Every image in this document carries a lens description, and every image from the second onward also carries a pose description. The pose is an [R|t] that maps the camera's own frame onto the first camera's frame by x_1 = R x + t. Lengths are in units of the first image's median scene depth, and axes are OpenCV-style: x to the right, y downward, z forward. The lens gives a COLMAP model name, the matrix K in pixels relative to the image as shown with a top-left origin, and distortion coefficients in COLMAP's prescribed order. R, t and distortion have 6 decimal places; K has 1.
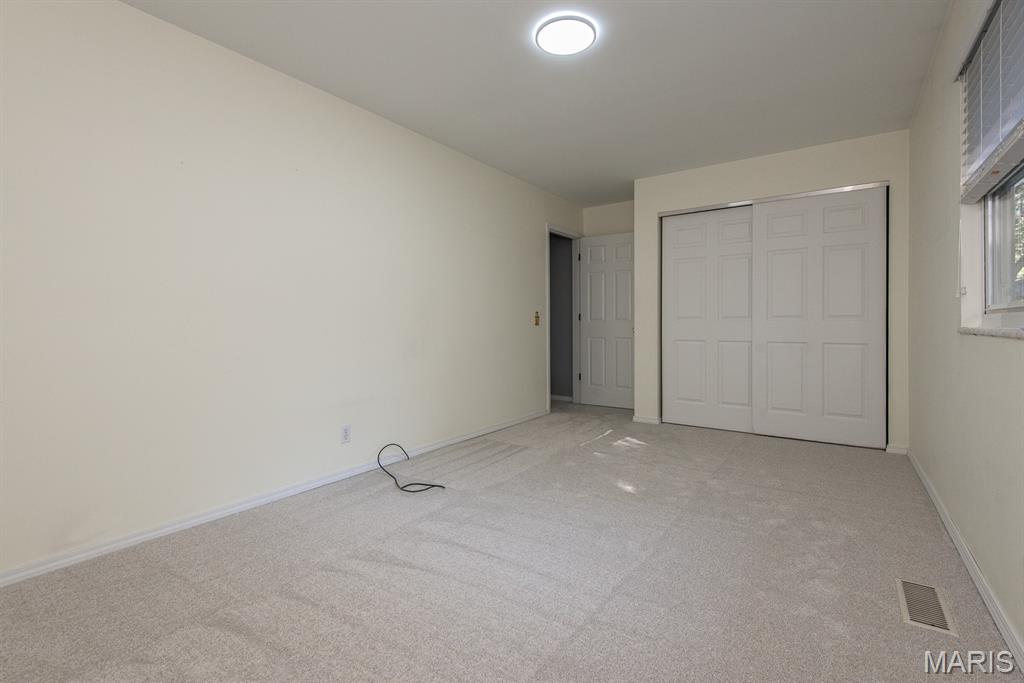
lens RADIAL K [[471.9, 0, 513.0], [0, 471.9, 325.8], [0, 0, 1]] dist [0.042350, -0.000138]
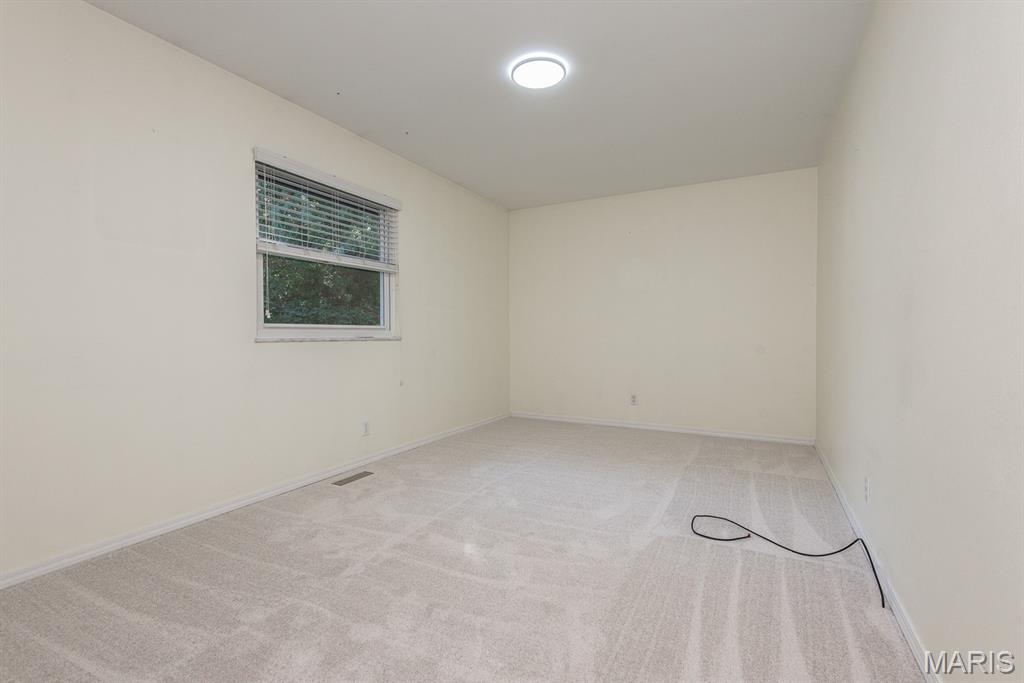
lens RADIAL K [[469.1, 0, 512.0], [0, 469.1, 341.5], [0, 0, 1]] dist [-0.000119, -0.000741]
pose [[-0.992968, 0.005356, -0.118265, 0.167053], [0.003865, 0.999910, 0.012828, -0.000633], [0.118323, 0.012281, -0.992899, 1.149198]]
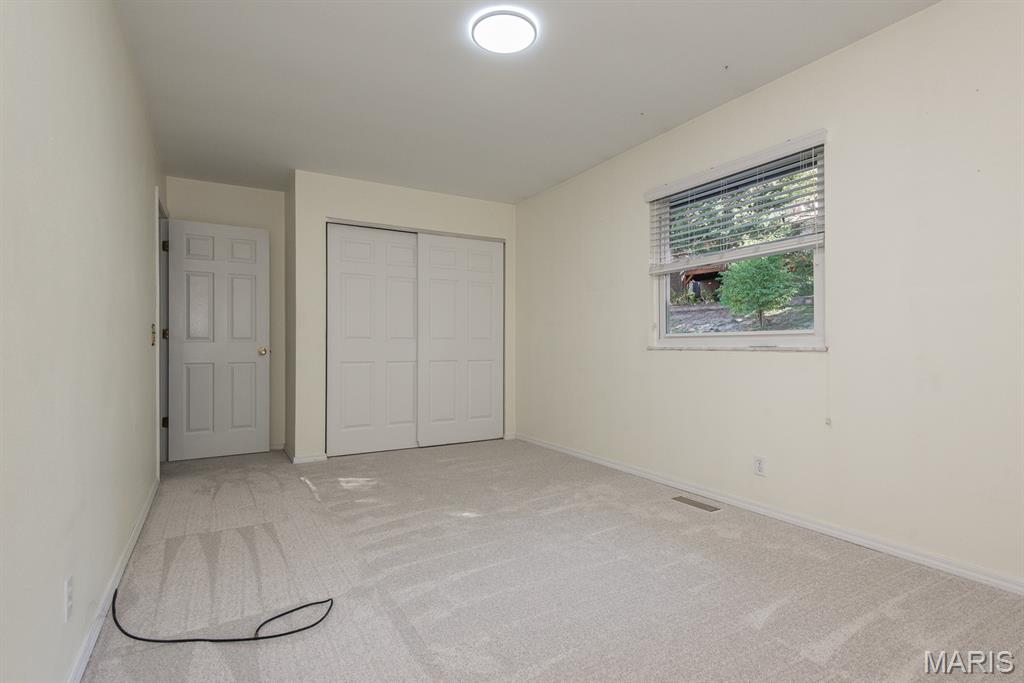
lens RADIAL K [[512.7, 0, 515.4], [0, 512.7, 344.6], [0, 0, 1]] dist [0.037280, 0.000072]
pose [[0.437607, -0.000386, 0.899166, -0.434910], [0.004135, 0.999990, -0.001583, -0.001269], [-0.899157, 0.004411, 0.437605, 0.301133]]
